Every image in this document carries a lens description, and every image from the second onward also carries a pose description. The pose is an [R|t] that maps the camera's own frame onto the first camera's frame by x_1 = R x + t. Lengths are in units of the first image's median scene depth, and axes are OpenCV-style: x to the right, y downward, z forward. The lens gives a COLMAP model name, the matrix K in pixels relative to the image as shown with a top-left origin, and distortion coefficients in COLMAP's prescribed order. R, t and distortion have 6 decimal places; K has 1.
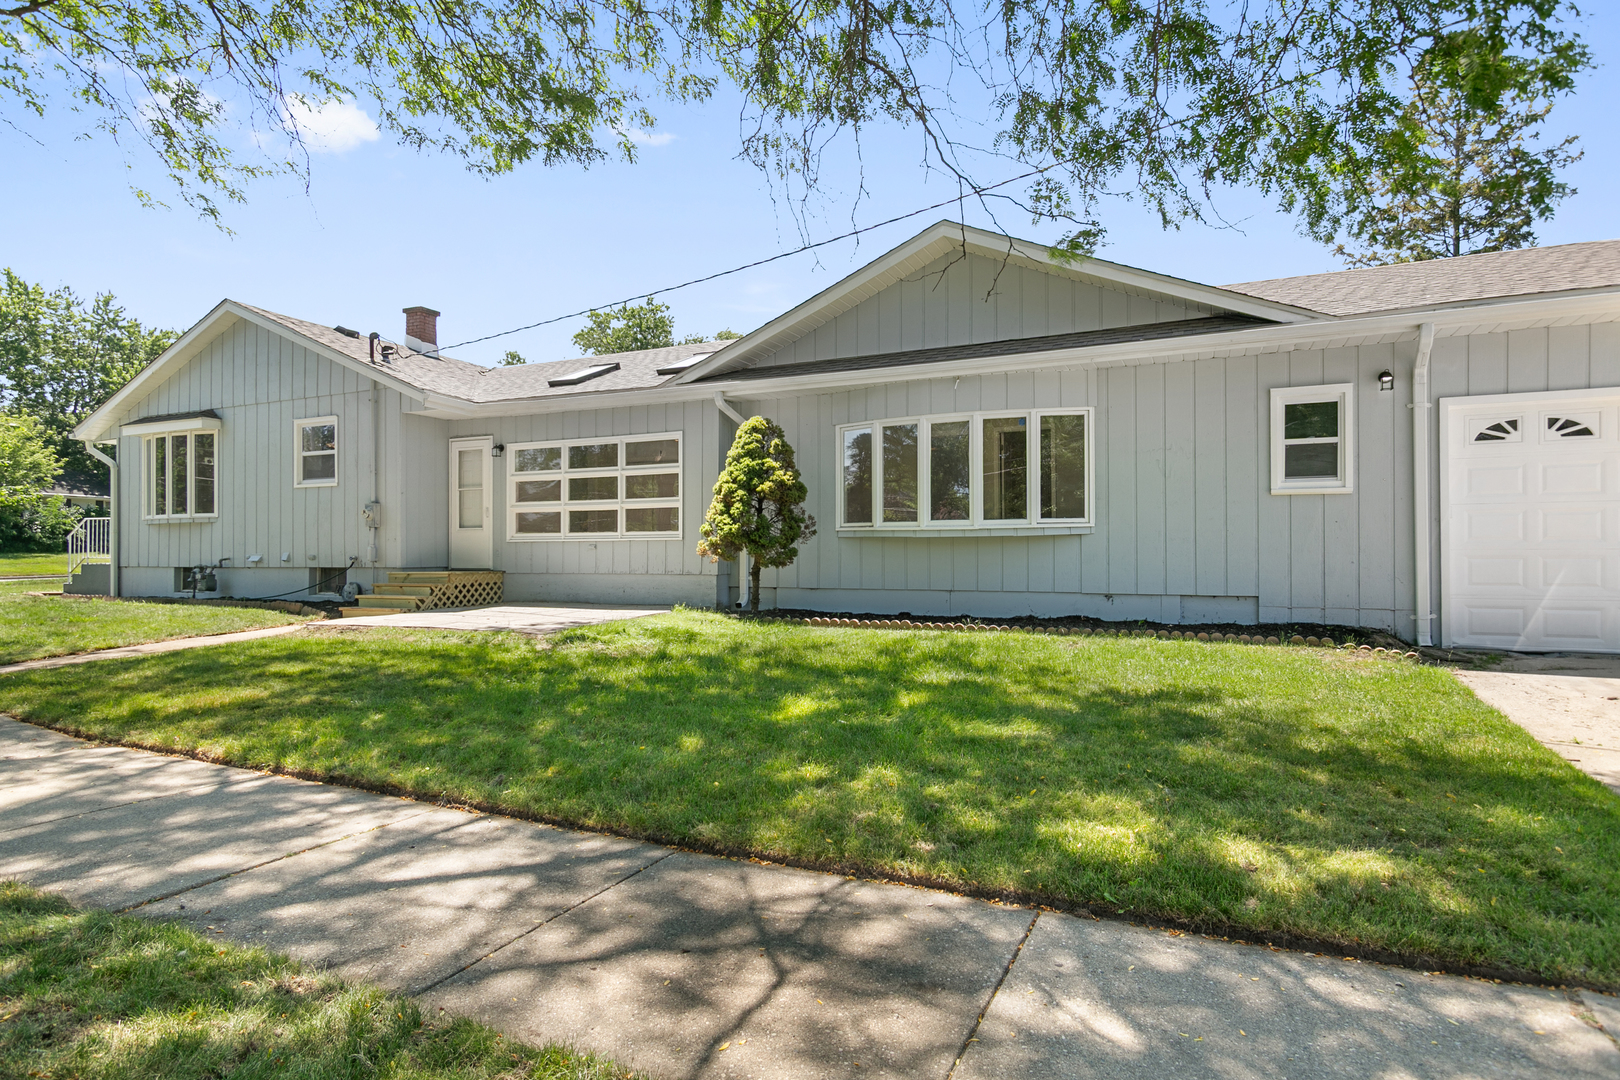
lens RADIAL K [[878.8, 0, 809.1], [0, 878.8, 540.4], [0, 0, 1]] dist [0.007978, 0.001027]
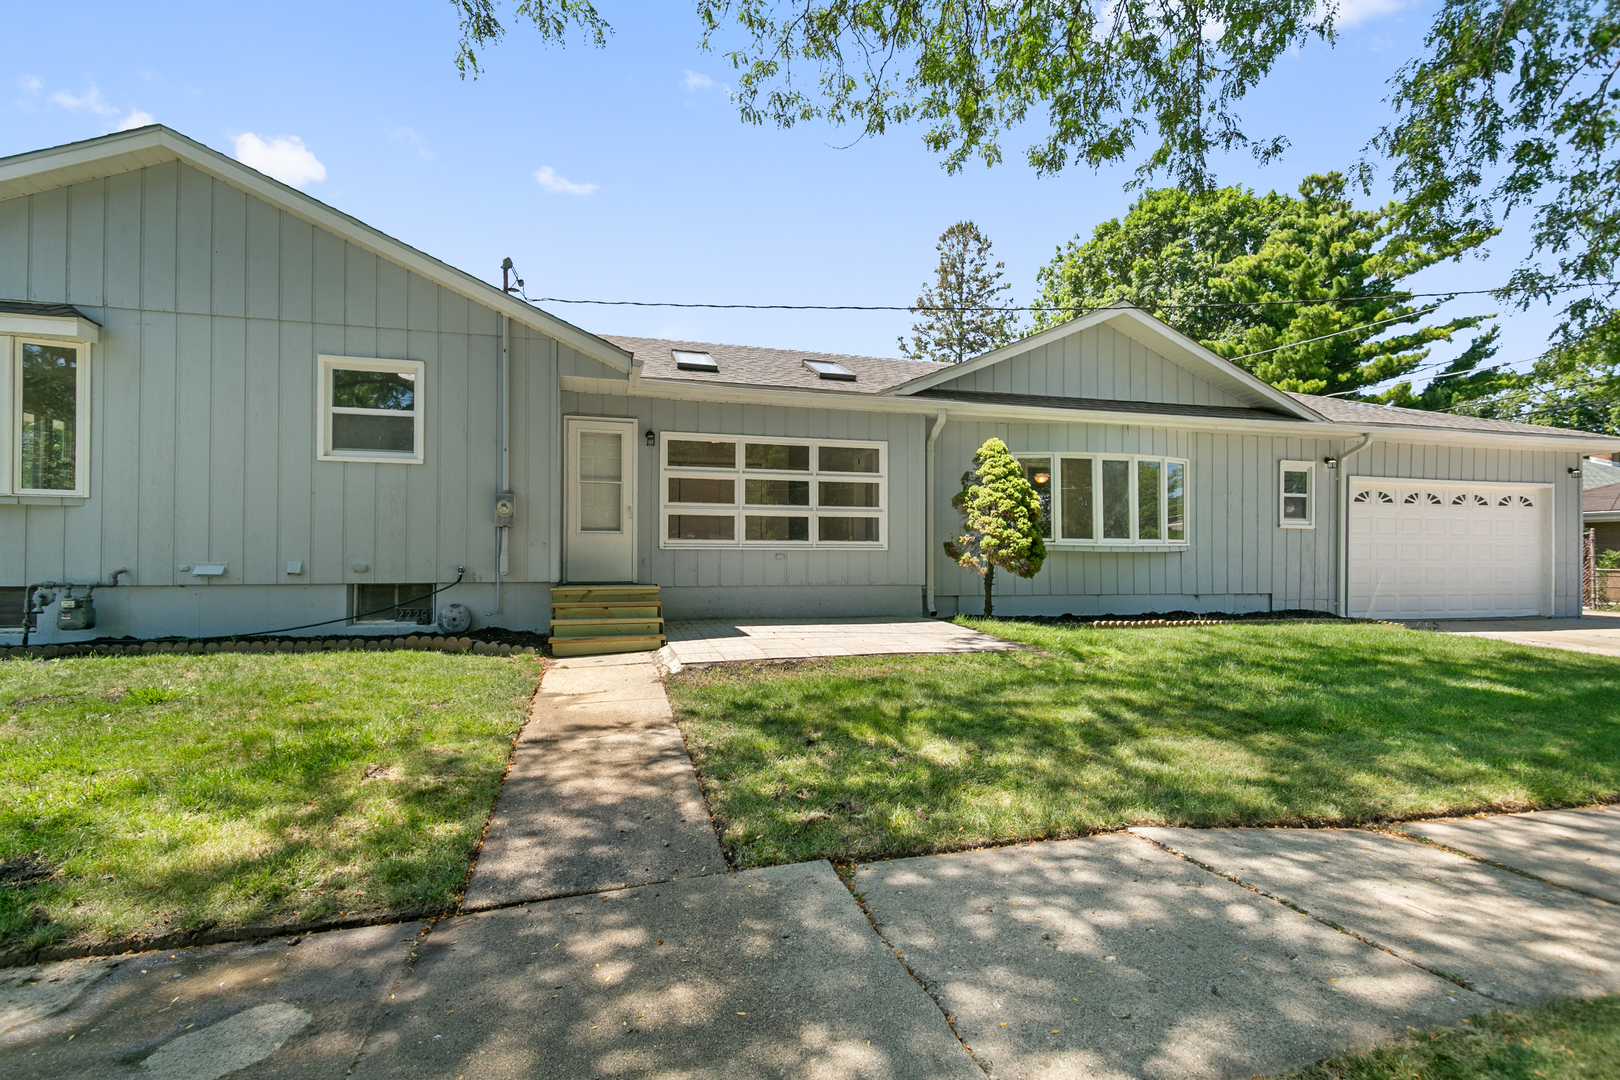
lens RADIAL K [[782.1, 0, 807.4], [0, 782.1, 544.3], [0, 0, 1]] dist [0.005972, -0.000252]
pose [[0.759327, 0.019327, 0.650422, -0.788003], [-0.012801, 0.999809, -0.014764, 0.006418], [-0.650583, 0.002885, 0.759430, 0.384743]]
